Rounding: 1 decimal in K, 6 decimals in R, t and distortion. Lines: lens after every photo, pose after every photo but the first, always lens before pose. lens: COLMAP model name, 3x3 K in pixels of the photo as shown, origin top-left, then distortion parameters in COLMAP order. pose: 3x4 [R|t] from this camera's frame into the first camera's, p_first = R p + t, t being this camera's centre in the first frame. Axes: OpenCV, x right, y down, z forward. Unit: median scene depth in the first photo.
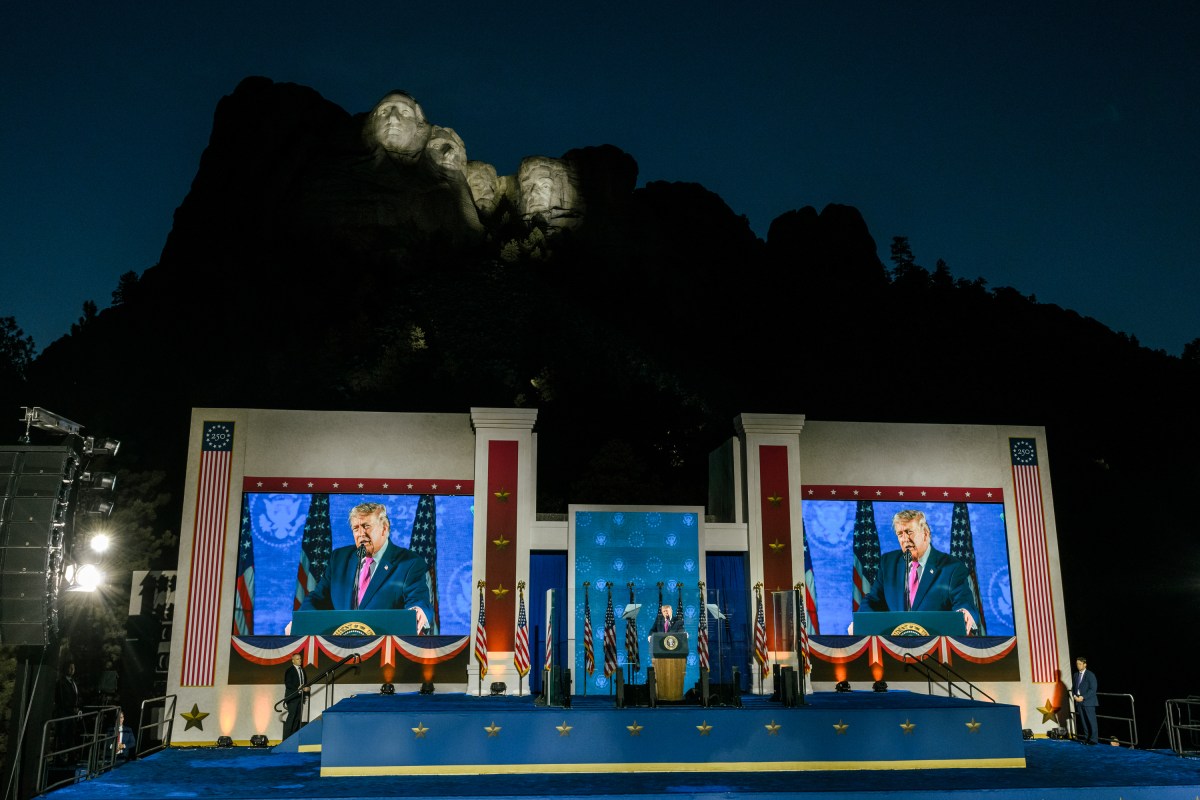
lens RADIAL K [[1077.8, 0, 586.5], [0, 1077.8, 350.3], [0, 0, 1]] dist [0.001704, -0.006392]
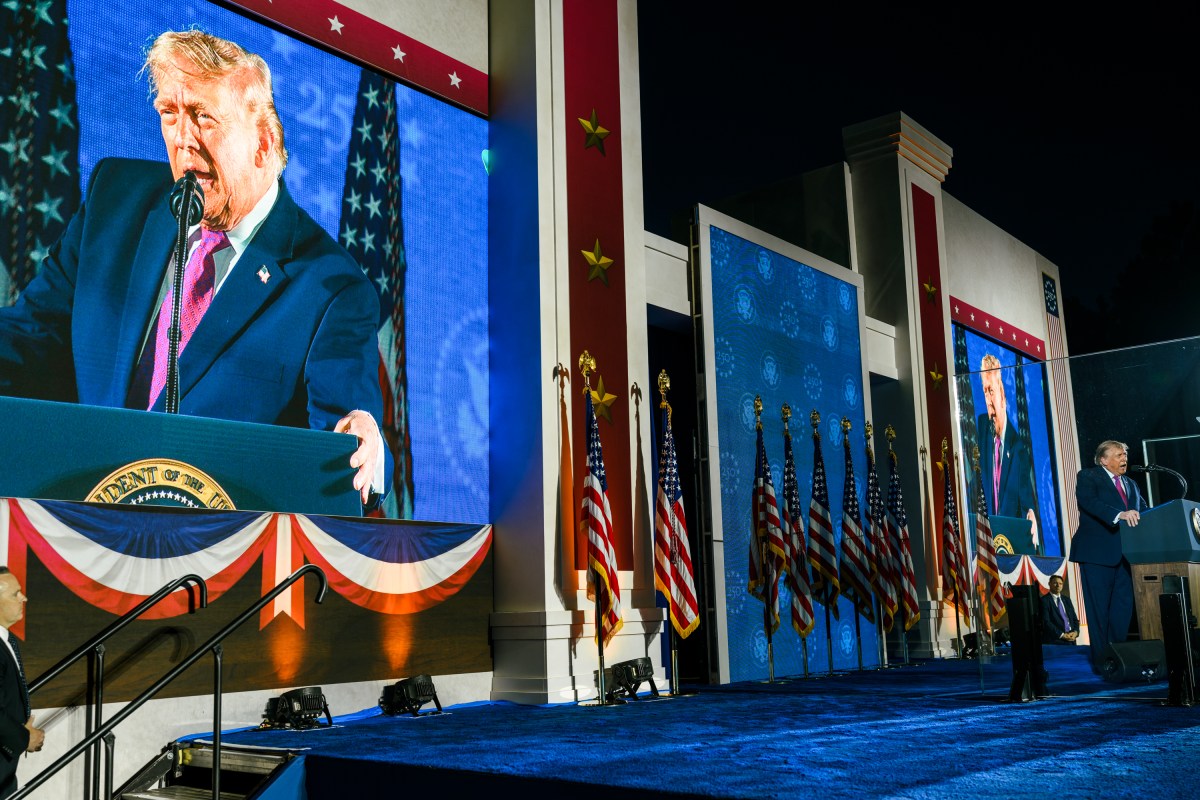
lens RADIAL K [[1141.5, 0, 597.7], [0, 1141.5, 395.1], [0, 0, 1]] dist [-0.002565, -0.008208]
pose [[0.710949, 0.110010, 0.694586, -0.316377], [-0.150255, 0.988643, -0.002789, 0.215053], [-0.687004, -0.102382, 0.719405, 0.712413]]
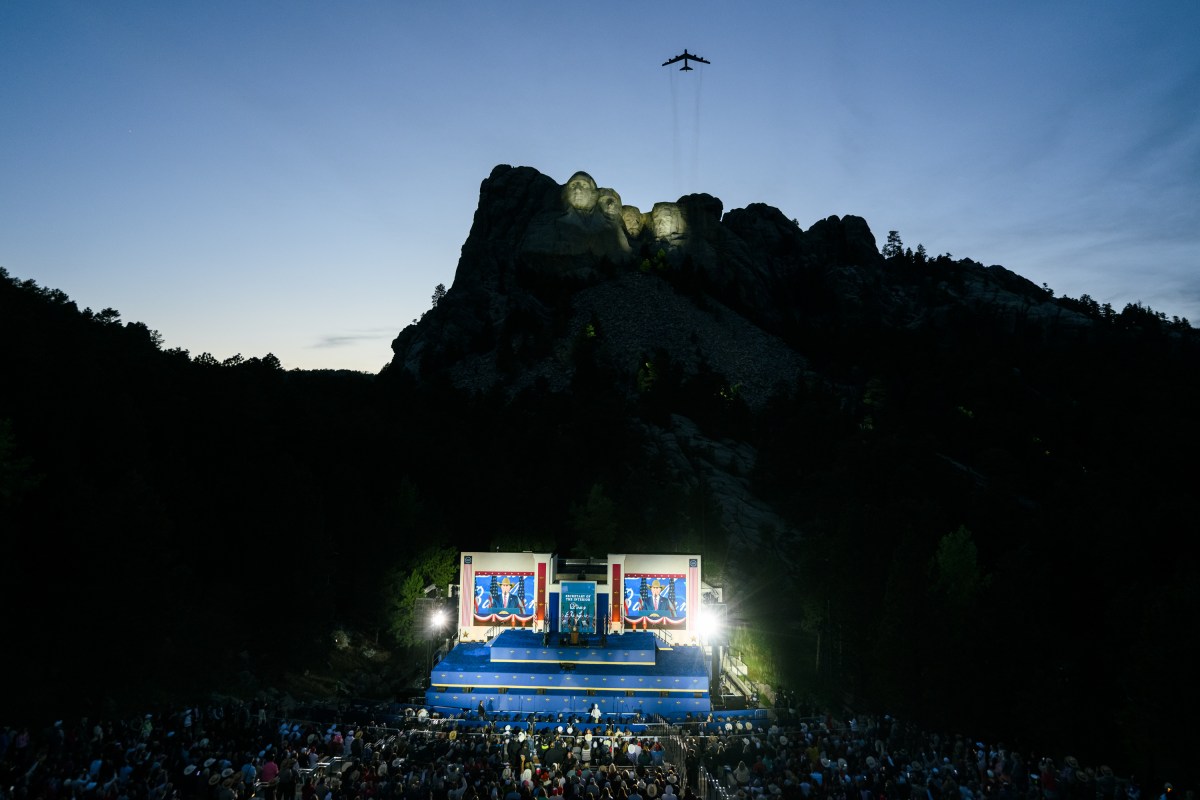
lens RADIAL K [[674.7, 0, 621.5], [0, 674.7, 345.9], [0, 0, 1]] dist [0.000161, -0.000128]
pose [[0.989450, -0.015595, -0.144036, 0.532696], [0.030738, 0.994153, 0.103511, -0.878970], [0.141580, -0.106846, 0.984144, -1.148824]]
